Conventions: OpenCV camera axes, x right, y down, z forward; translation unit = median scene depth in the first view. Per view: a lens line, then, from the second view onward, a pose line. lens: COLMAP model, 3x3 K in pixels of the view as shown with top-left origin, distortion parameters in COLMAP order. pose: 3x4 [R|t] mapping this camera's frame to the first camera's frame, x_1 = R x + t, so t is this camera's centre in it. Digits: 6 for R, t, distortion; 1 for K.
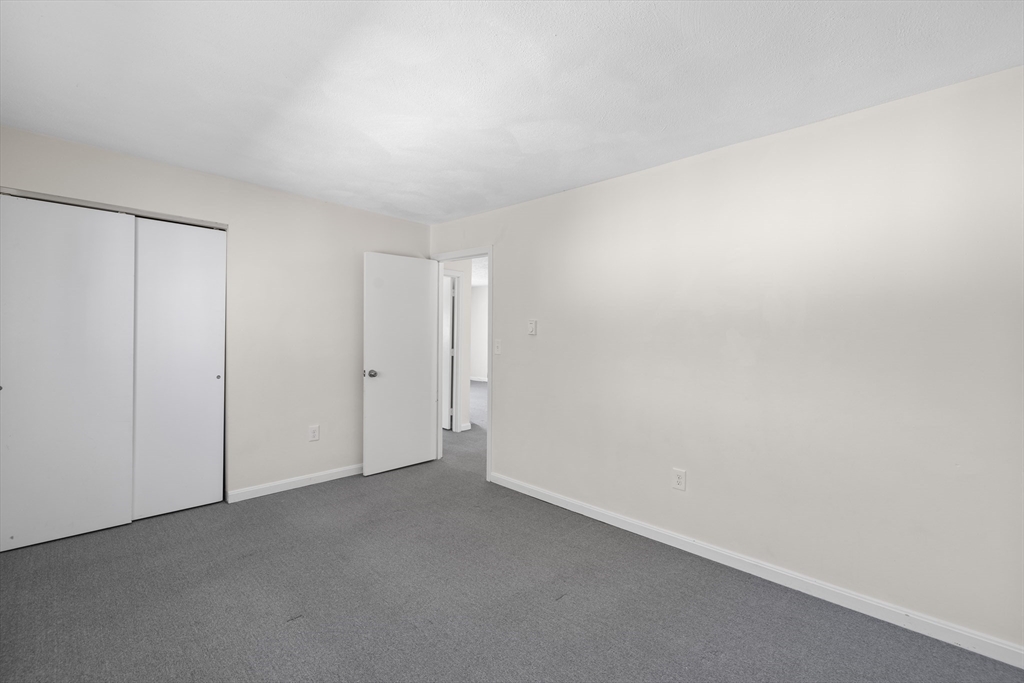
lens RADIAL K [[444.9, 0, 500.5], [0, 444.9, 332.8], [0, 0, 1]] dist [0.000408, 0.000253]
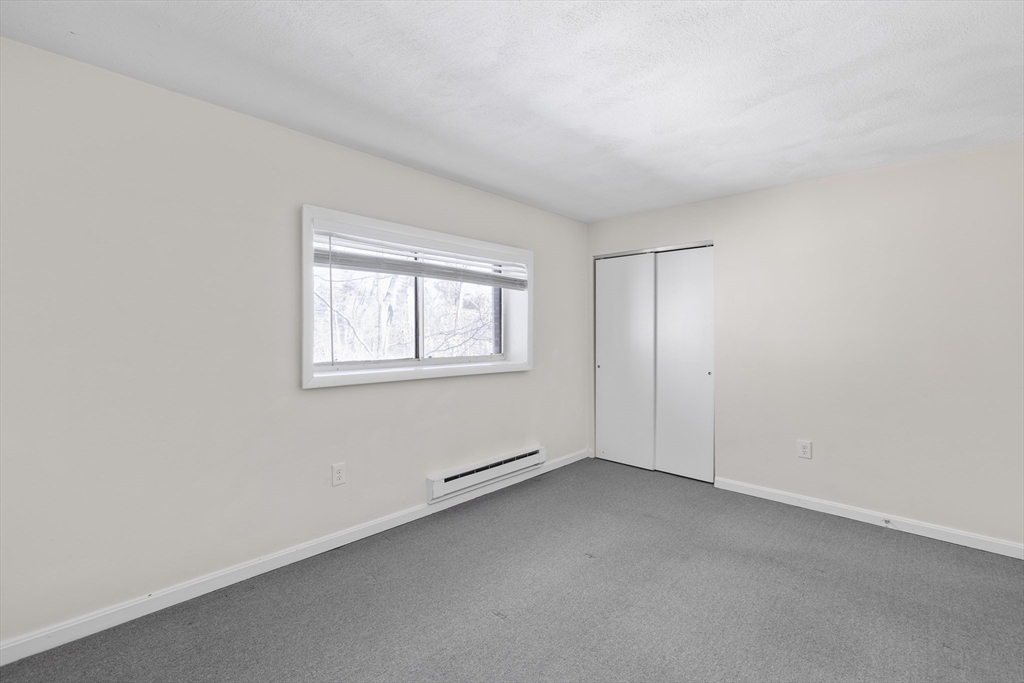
lens RADIAL K [[444.9, 0, 500.5], [0, 444.9, 332.8], [0, 0, 1]] dist [0.000408, 0.000253]
pose [[-0.008855, -0.013770, -0.999866, 0.584785], [0.007425, 0.999877, -0.013836, 0.005169], [0.999933, -0.007546, -0.008751, 0.520234]]
